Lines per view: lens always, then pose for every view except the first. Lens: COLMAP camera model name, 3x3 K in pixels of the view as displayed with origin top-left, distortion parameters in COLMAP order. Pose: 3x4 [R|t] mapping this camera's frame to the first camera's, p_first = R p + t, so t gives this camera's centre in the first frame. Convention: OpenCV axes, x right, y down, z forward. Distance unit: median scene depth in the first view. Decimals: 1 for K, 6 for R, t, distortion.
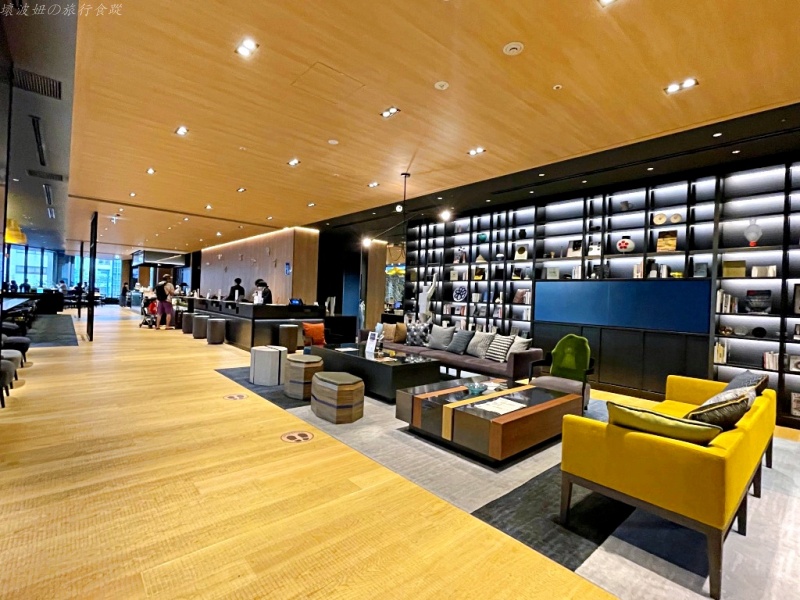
lens RADIAL K [[382.9, 0, 395.2], [0, 382.9, 296.3], [0, 0, 1]] dist [0.000088, 0.000656]
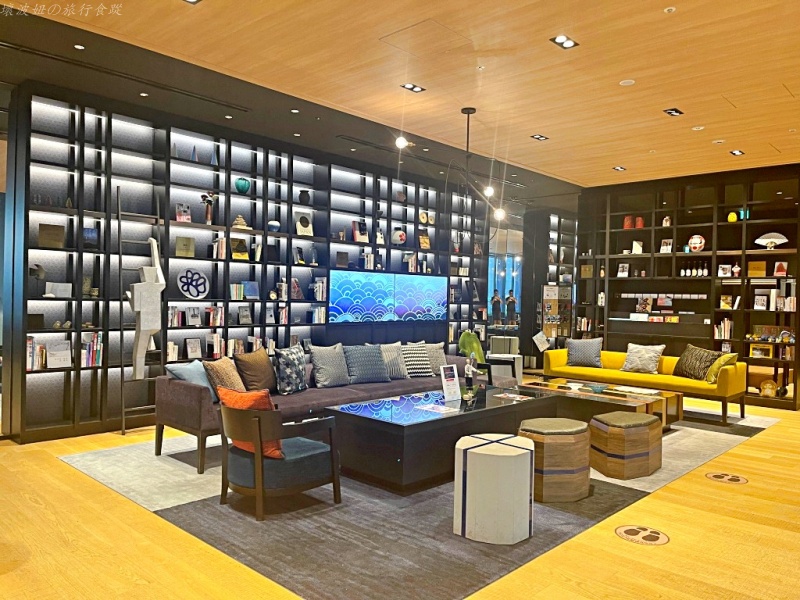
lens RADIAL K [[600.2, 0, 395.2], [0, 600.2, 298.7], [0, 0, 1]] dist [0.038041, -0.008732]
pose [[-0.096366, -0.048870, 0.994146, -0.825411], [-0.032549, 0.998414, 0.045925, -0.042454], [-0.994814, -0.027933, -0.097804, 1.040332]]
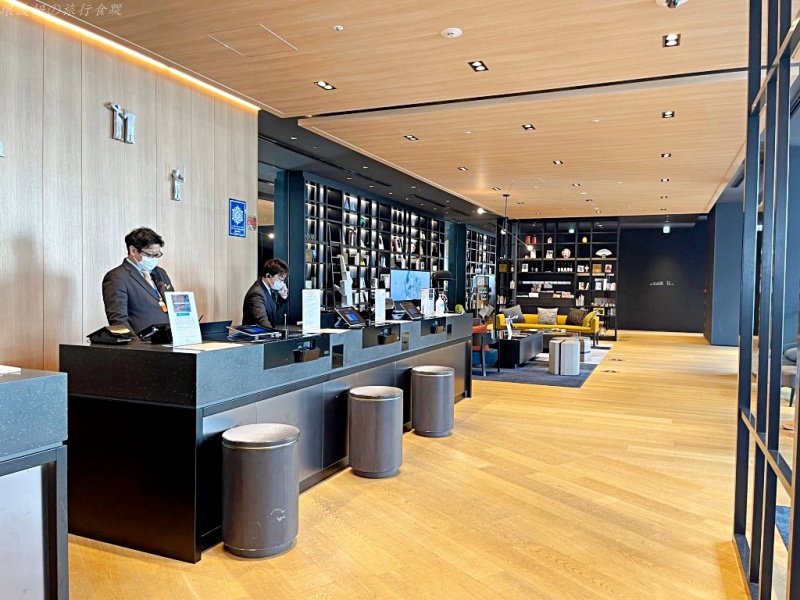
lens RADIAL K [[600.2, 0, 402.1], [0, 600.2, 303.3], [0, 0, 1]] dist [0.038041, -0.008732]
pose [[-0.435374, -0.078762, 0.896798, -1.358435], [-0.036817, 0.996890, 0.069679, -0.065655], [-0.899497, -0.002682, -0.436919, 1.780279]]
